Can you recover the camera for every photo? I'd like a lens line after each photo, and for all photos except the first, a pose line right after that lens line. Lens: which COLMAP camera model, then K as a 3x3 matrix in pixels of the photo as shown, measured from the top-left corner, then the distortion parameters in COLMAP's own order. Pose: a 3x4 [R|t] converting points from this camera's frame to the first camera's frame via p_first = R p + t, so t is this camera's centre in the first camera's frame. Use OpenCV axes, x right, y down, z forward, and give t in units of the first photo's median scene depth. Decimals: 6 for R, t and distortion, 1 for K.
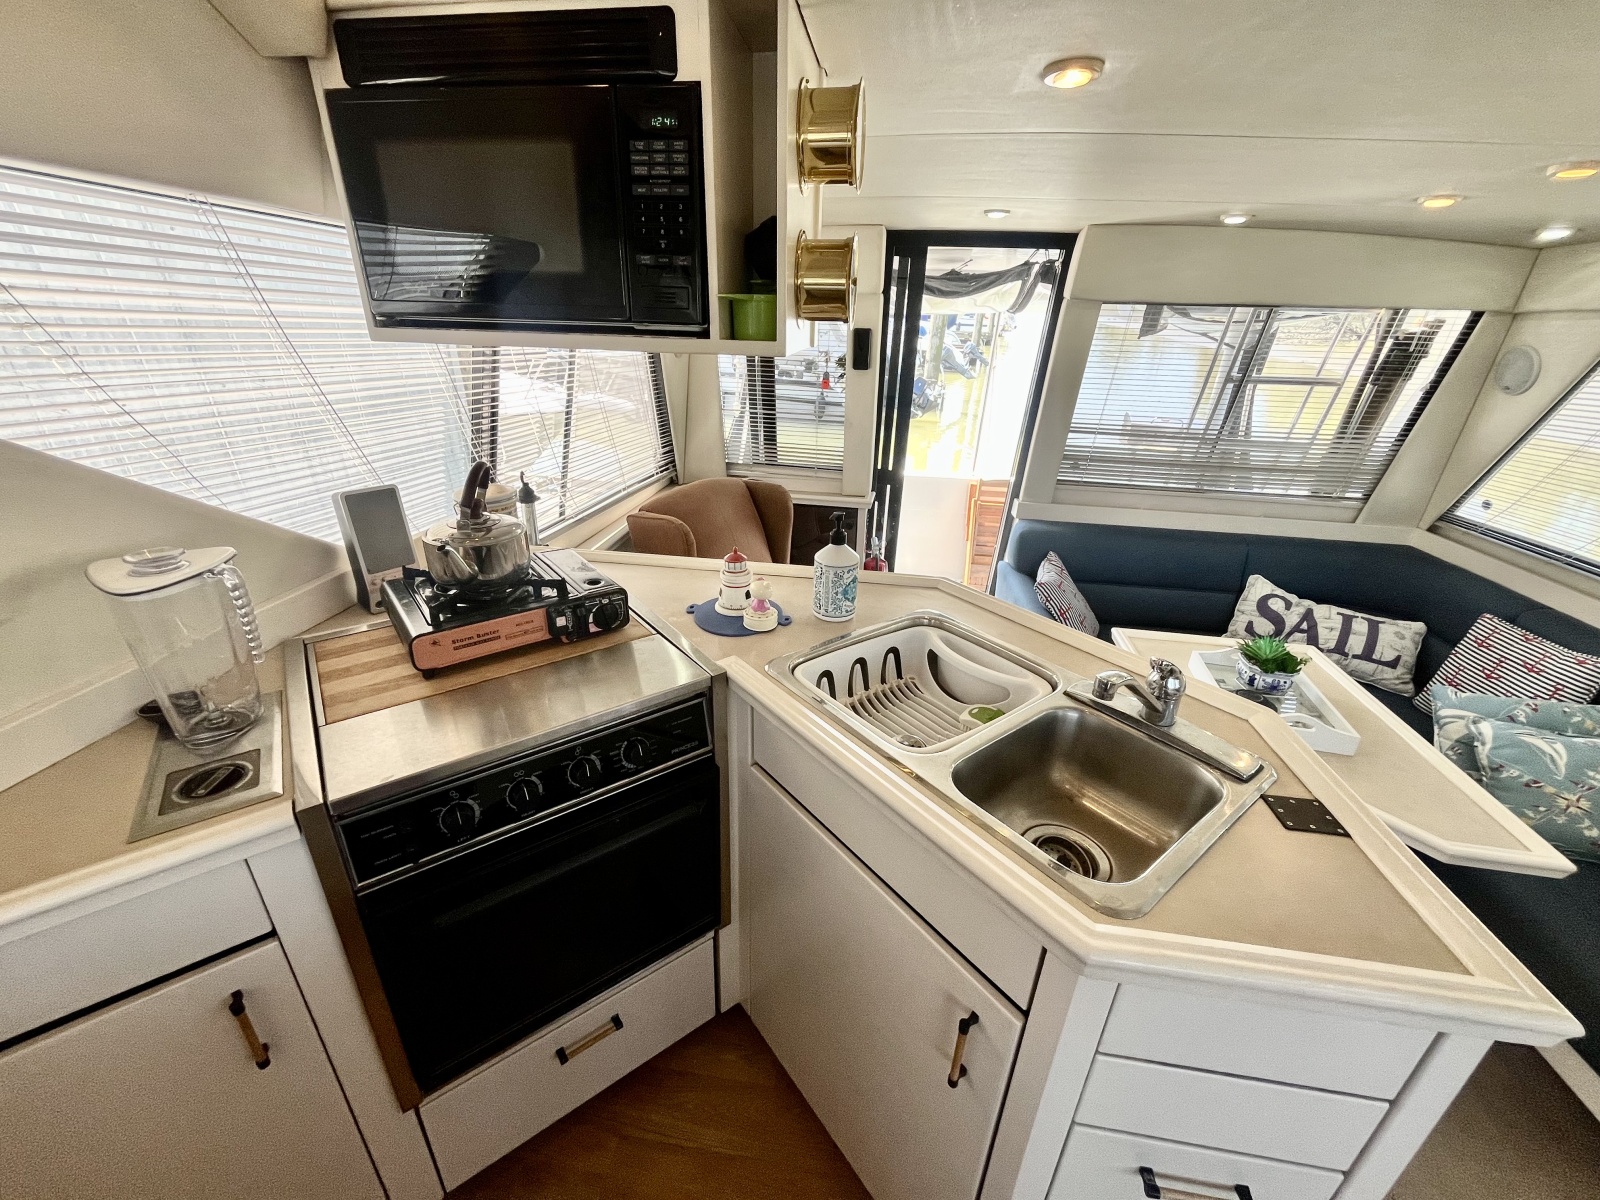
lens RADIAL K [[643.2, 0, 792.1], [0, 643.2, 599.3], [0, 0, 1]] dist [-0.001691, -0.000434]
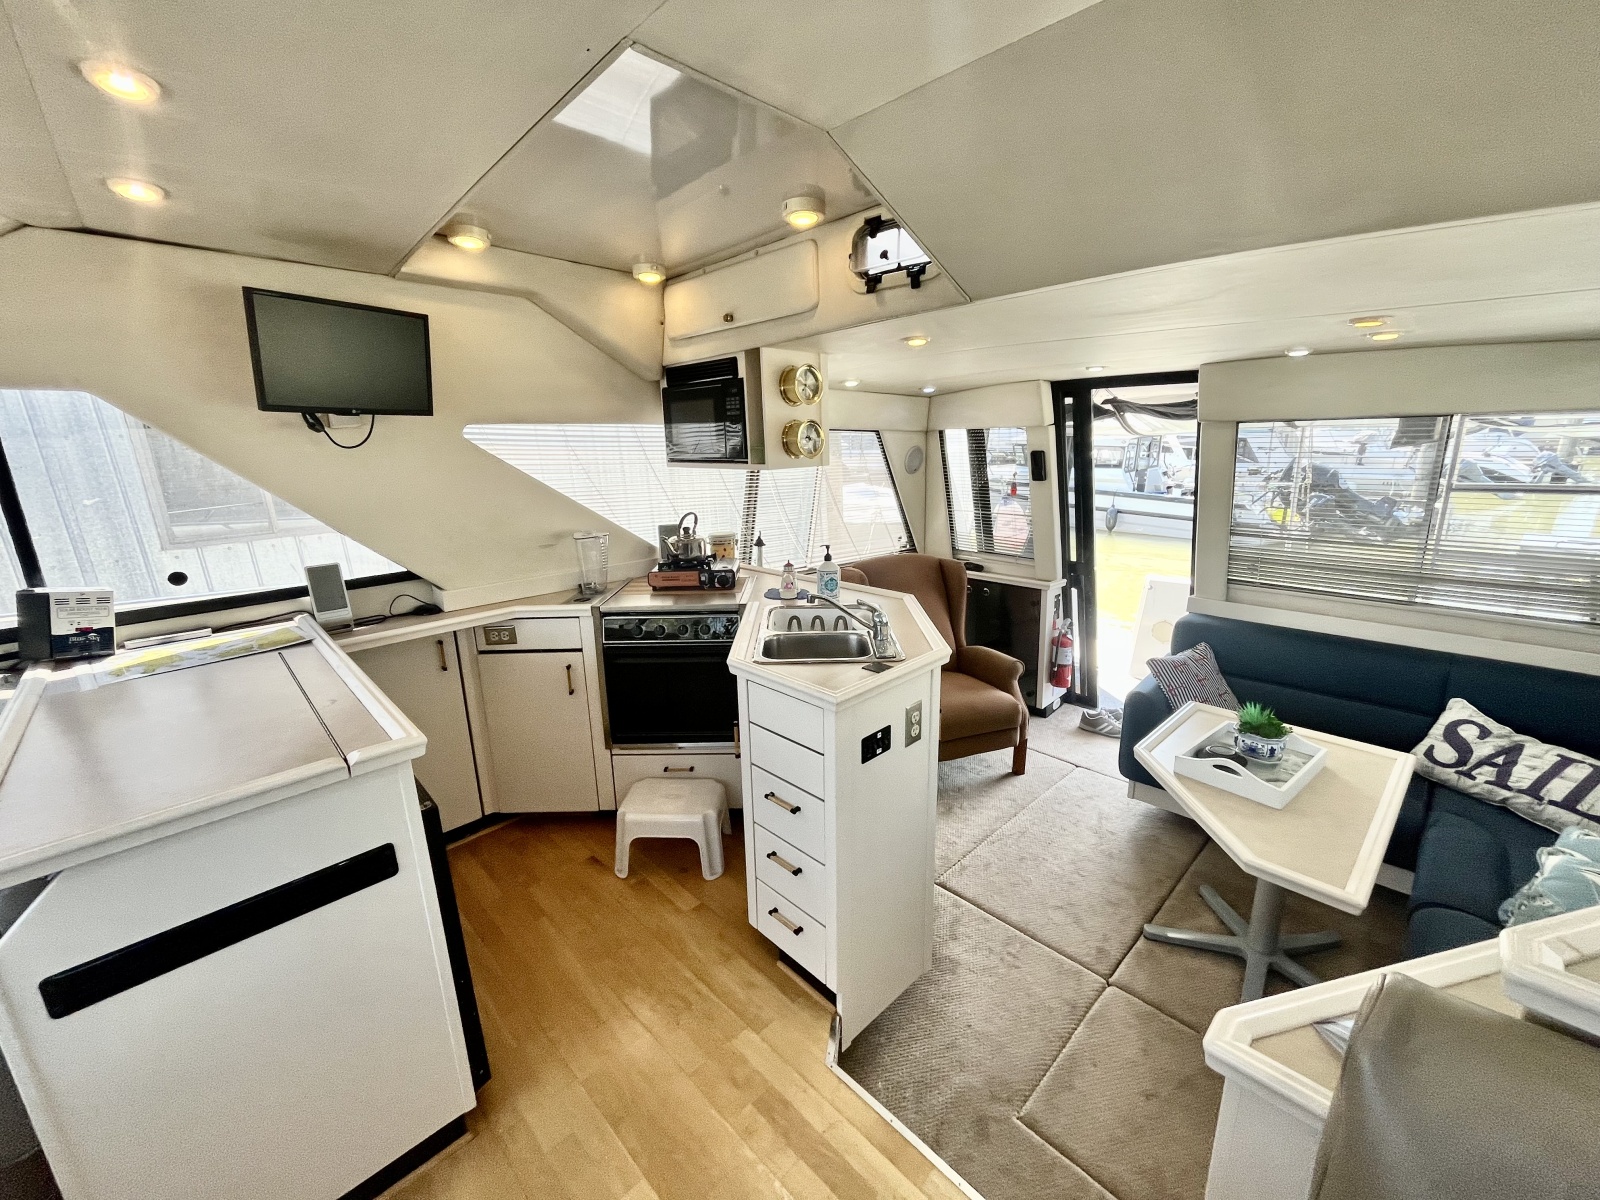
lens RADIAL K [[643.2, 0, 787.9], [0, 643.2, 598.4], [0, 0, 1]] dist [-0.001691, -0.000434]
pose [[0.789592, 0.103798, -0.604790, 0.574943], [-0.207478, 0.972703, -0.103934, 0.125037], [0.577492, 0.207546, 0.789574, -0.291678]]
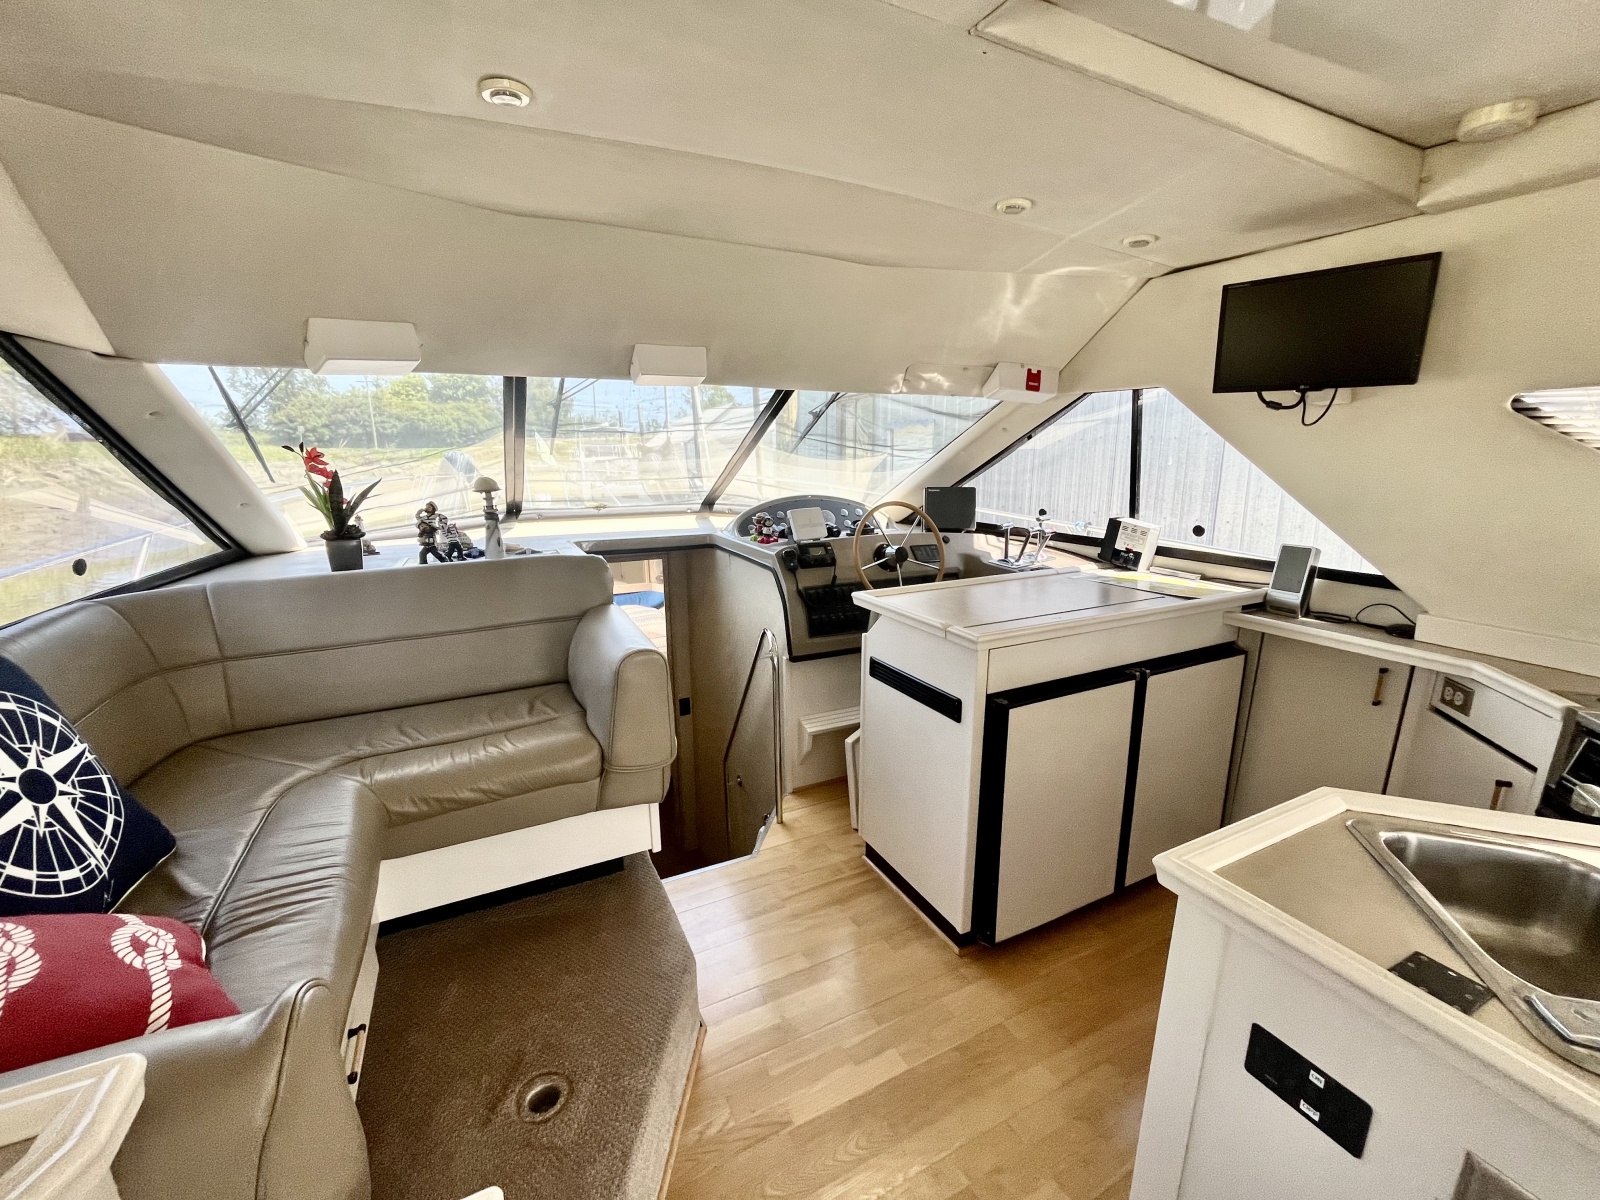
lens RADIAL K [[643.2, 0, 788.3], [0, 643.2, 593.0], [0, 0, 1]] dist [-0.001691, -0.000434]
pose [[-0.824892, 0.098724, -0.556603, 0.594662], [-0.245593, 0.824263, 0.510171, -0.093239], [0.509153, 0.557534, -0.655682, 0.263365]]
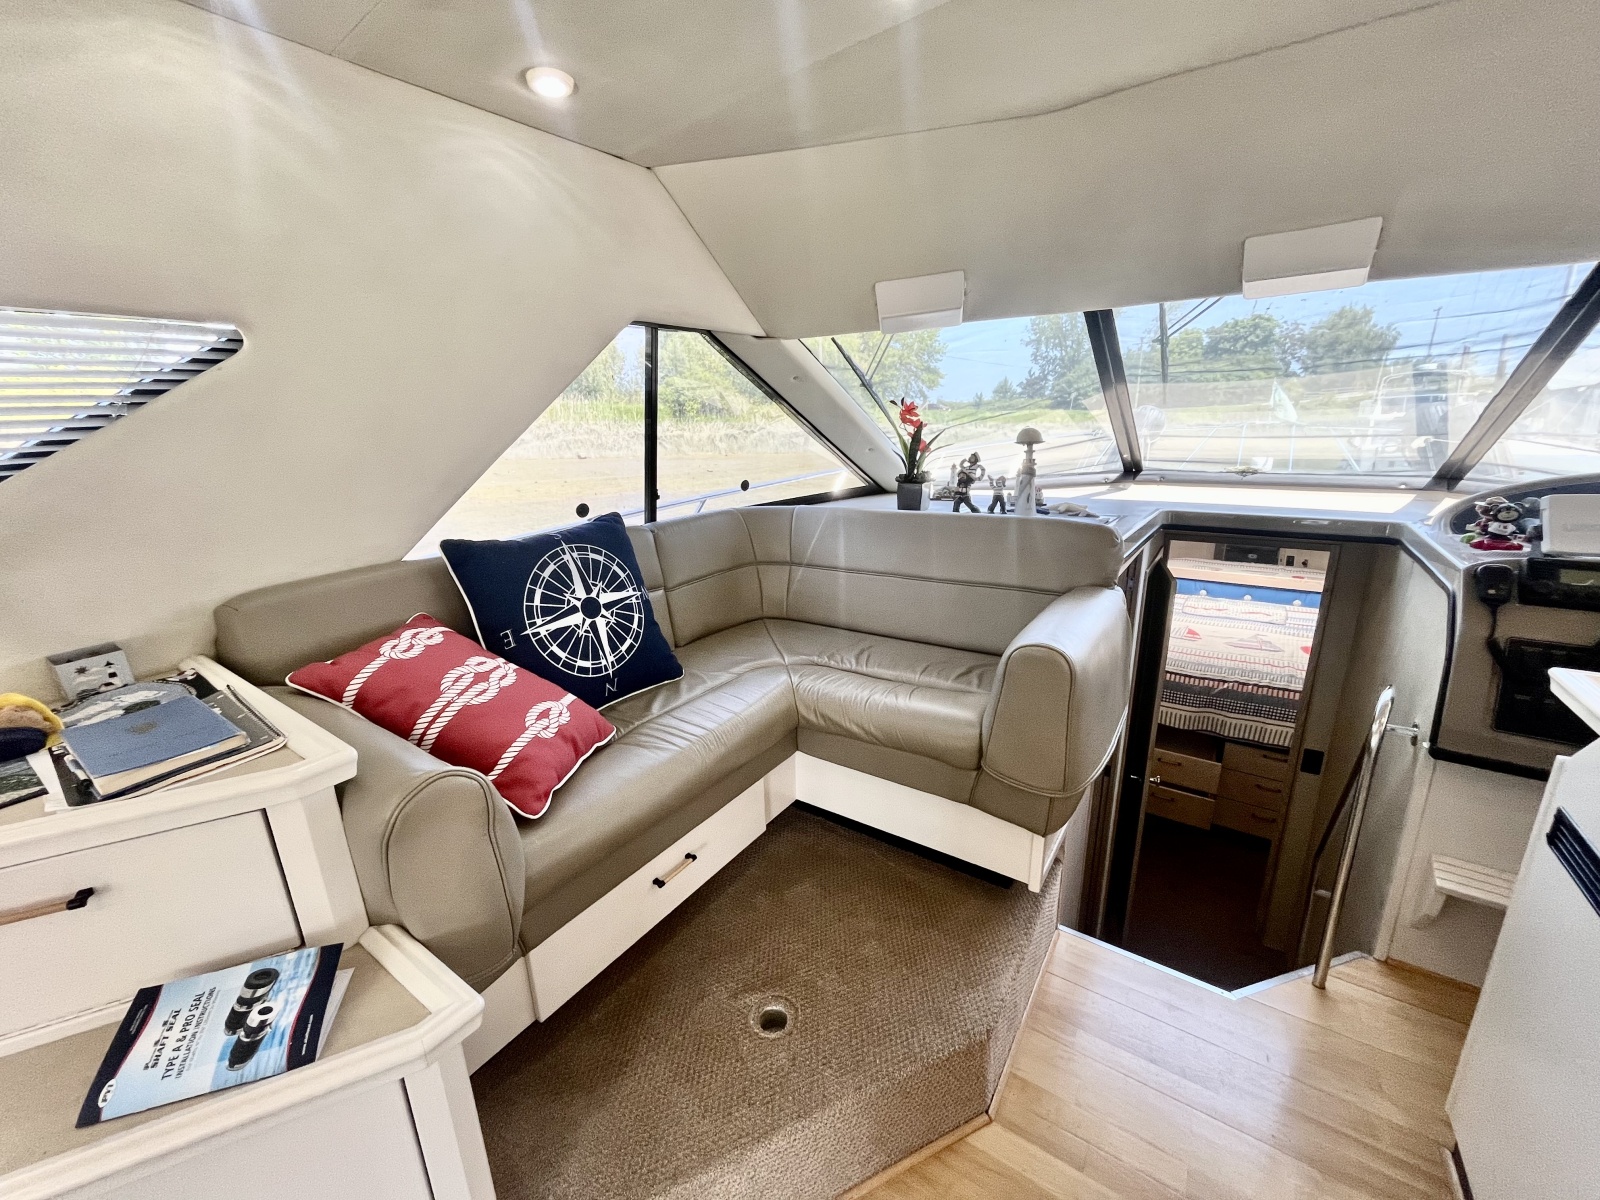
lens RADIAL K [[643.2, 0, 793.7], [0, 643.2, 599.1], [0, 0, 1]] dist [-0.001691, -0.000434]
pose [[-0.901261, -0.121457, 0.415905, 0.320254], [0.173738, 0.778049, 0.603701, -0.048988], [-0.396918, 0.616351, -0.680123, 0.197123]]
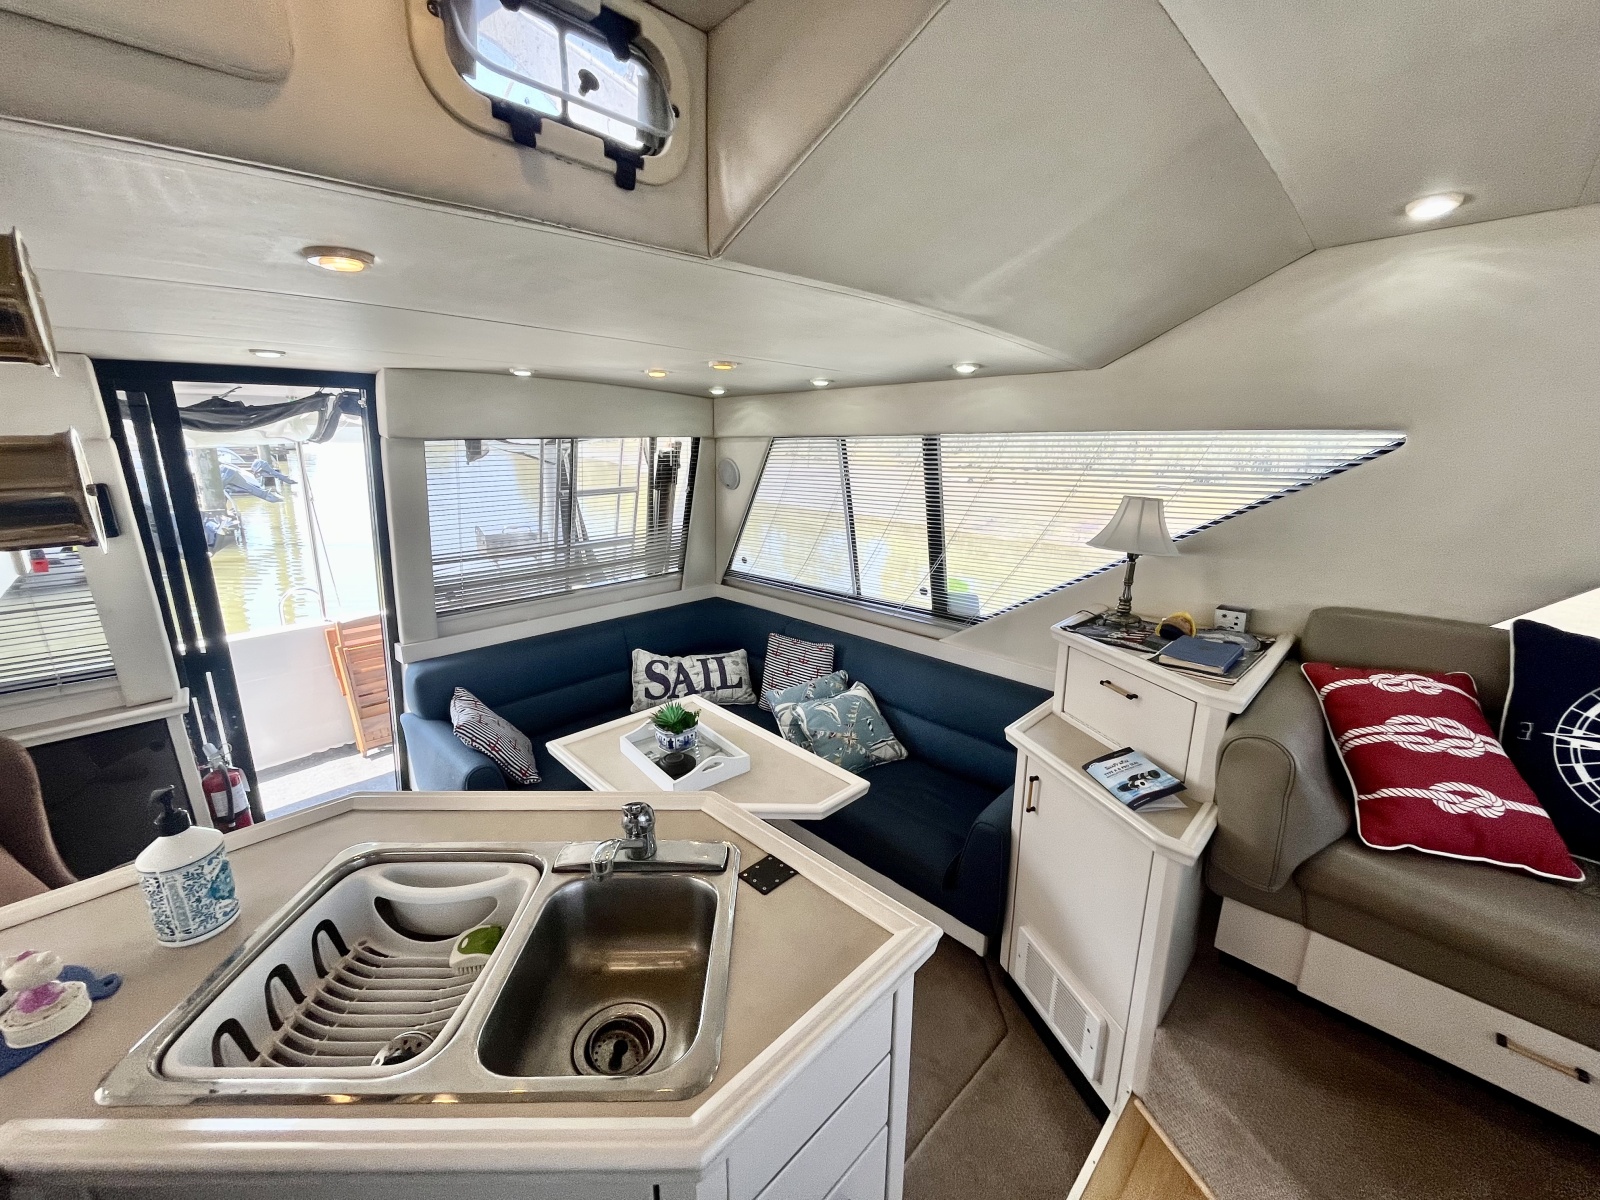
lens RADIAL K [[643.2, 0, 791.8], [0, 643.2, 598.2], [0, 0, 1]] dist [-0.001691, -0.000434]
pose [[0.593287, -0.224947, 0.772923, -0.005702], [0.337793, 0.941107, 0.014608, -0.052791], [-0.730689, 0.252421, 0.634332, 0.012981]]
